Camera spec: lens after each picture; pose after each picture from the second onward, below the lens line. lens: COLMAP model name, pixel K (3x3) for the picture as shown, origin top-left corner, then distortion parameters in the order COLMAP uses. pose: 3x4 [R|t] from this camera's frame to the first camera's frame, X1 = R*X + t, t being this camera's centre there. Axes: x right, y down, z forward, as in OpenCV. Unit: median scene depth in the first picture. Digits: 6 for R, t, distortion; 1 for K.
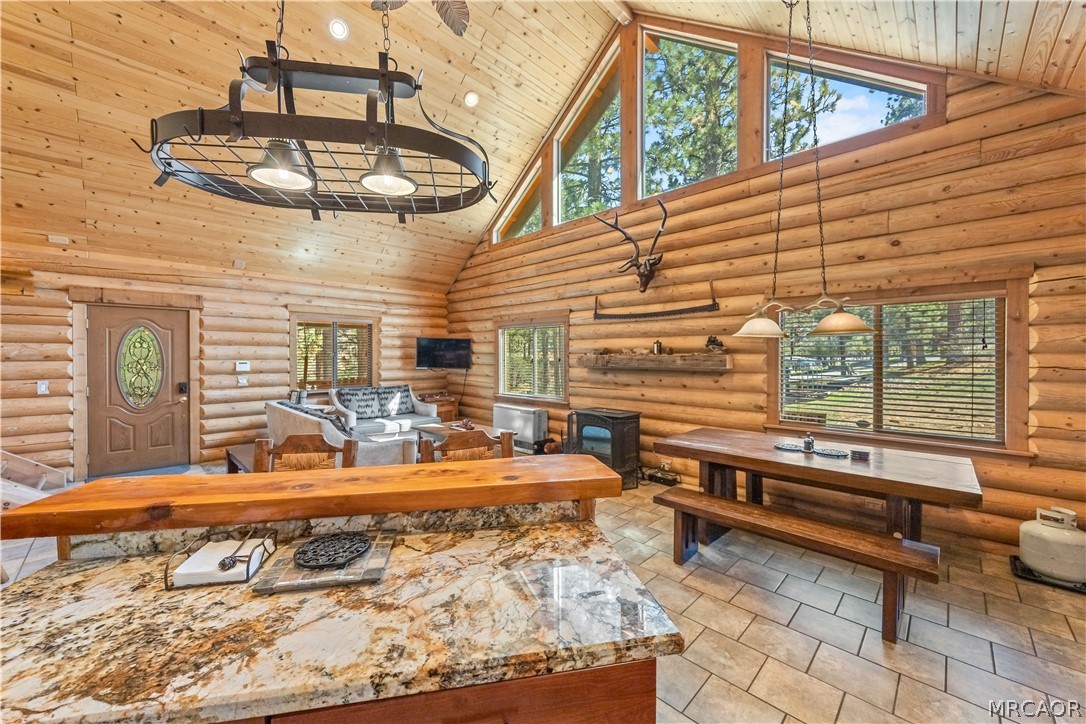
lens RADIAL K [[419.2, 0, 545.8], [0, 419.2, 357.8], [0, 0, 1]] dist [-0.001270, -0.000915]
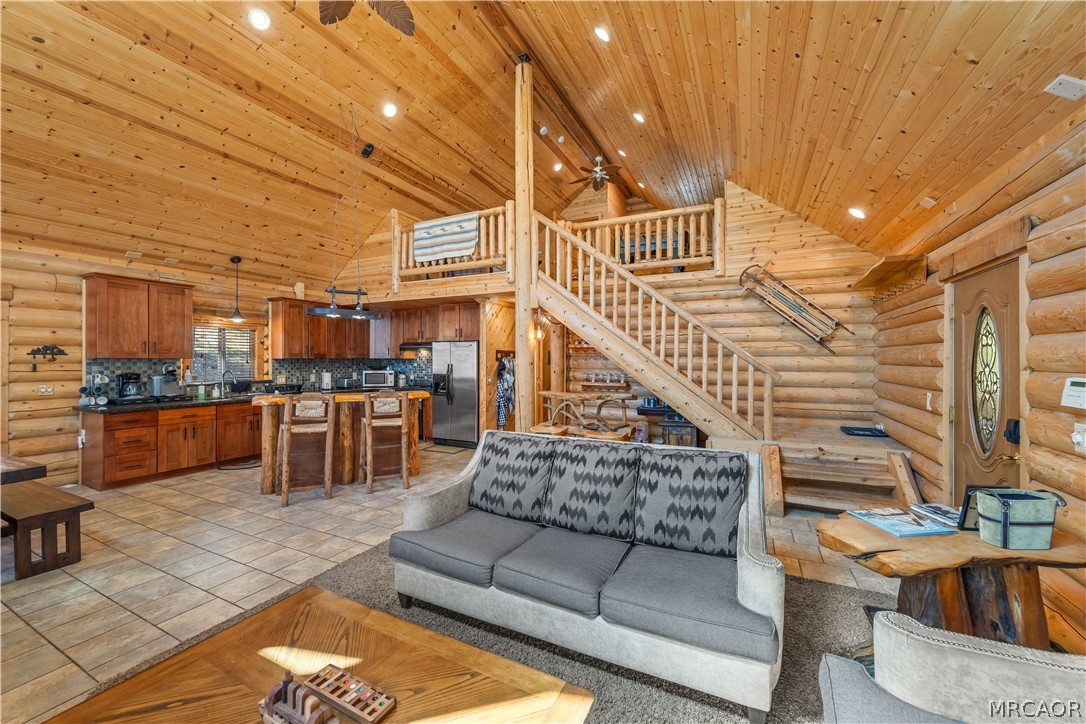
lens RADIAL K [[419.2, 0, 543.4], [0, 419.2, 359.4], [0, 0, 1]] dist [-0.001270, -0.000915]
pose [[-0.950902, -0.002576, -0.309481, -0.236495], [-0.004362, 0.999978, 0.005080, -0.004276], [0.309461, 0.006181, -0.950892, 1.235214]]
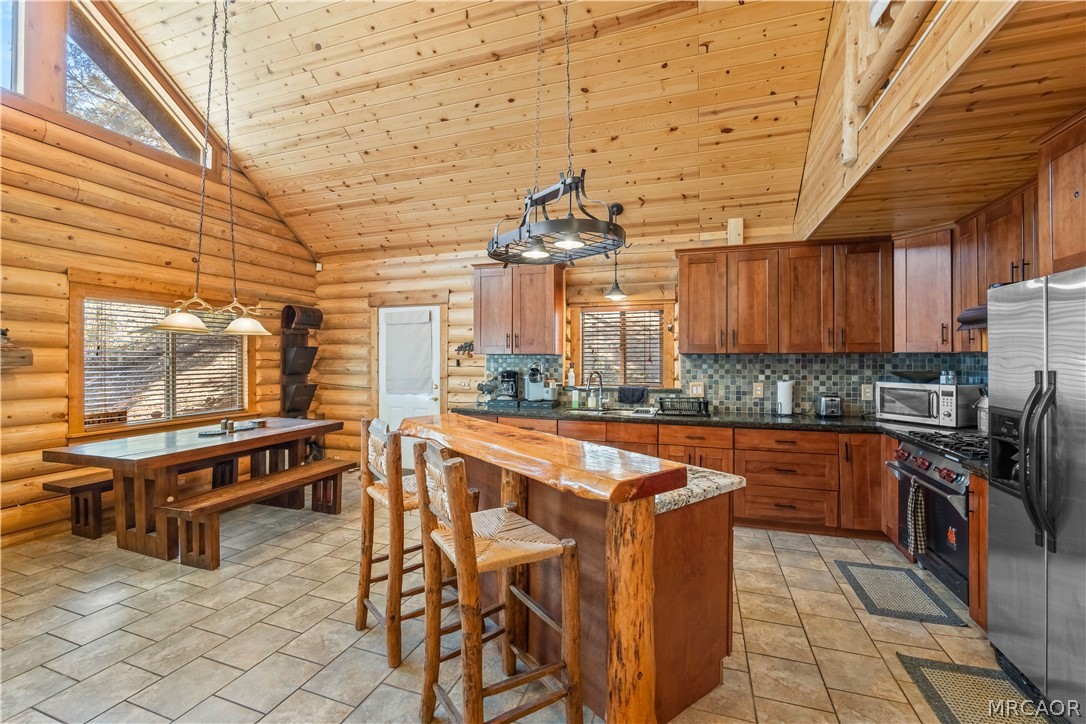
lens RADIAL K [[450.5, 0, 530.1], [0, 450.5, 357.3], [0, 0, 1]] dist [-0.018566, 0.000345]
pose [[-0.421149, -0.002309, 0.906988, -0.478027], [0.002293, 0.999991, 0.003610, 0.005120], [-0.906988, 0.003600, -0.421140, 0.413892]]
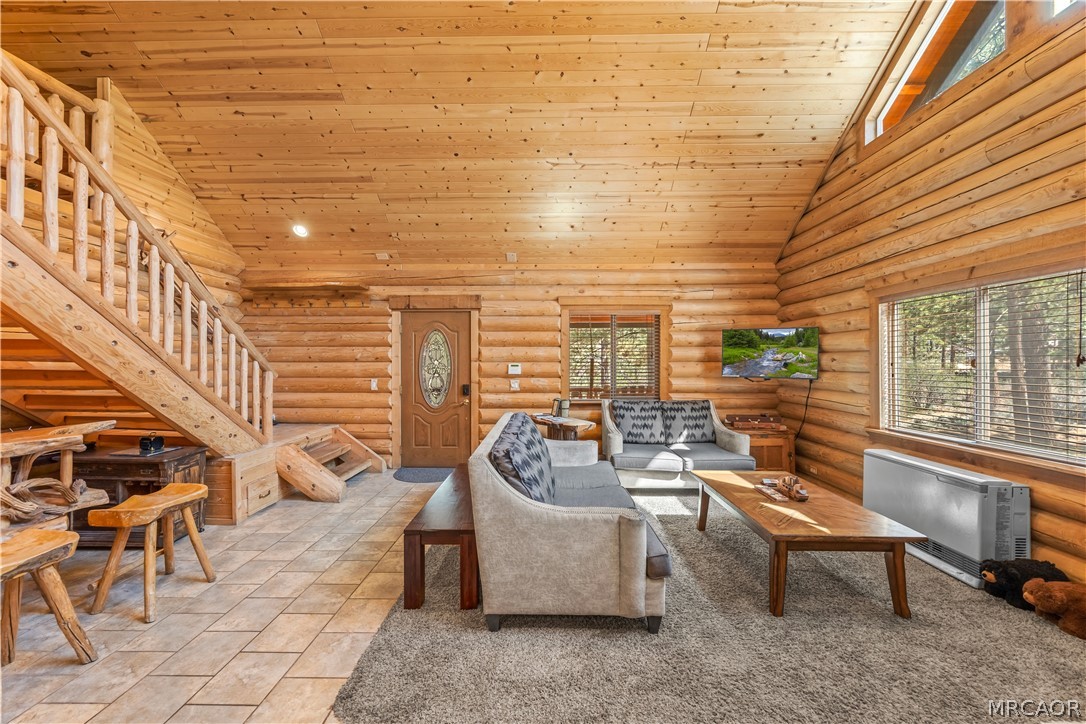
lens RADIAL K [[419.2, 0, 534.0], [0, 419.2, 363.3], [0, 0, 1]] dist [-0.001270, -0.000915]
pose [[0.680919, -0.000436, -0.732358, -0.030038], [-0.004151, 0.999981, -0.004455, 0.012160], [0.732347, 0.006073, 0.680905, 0.428841]]
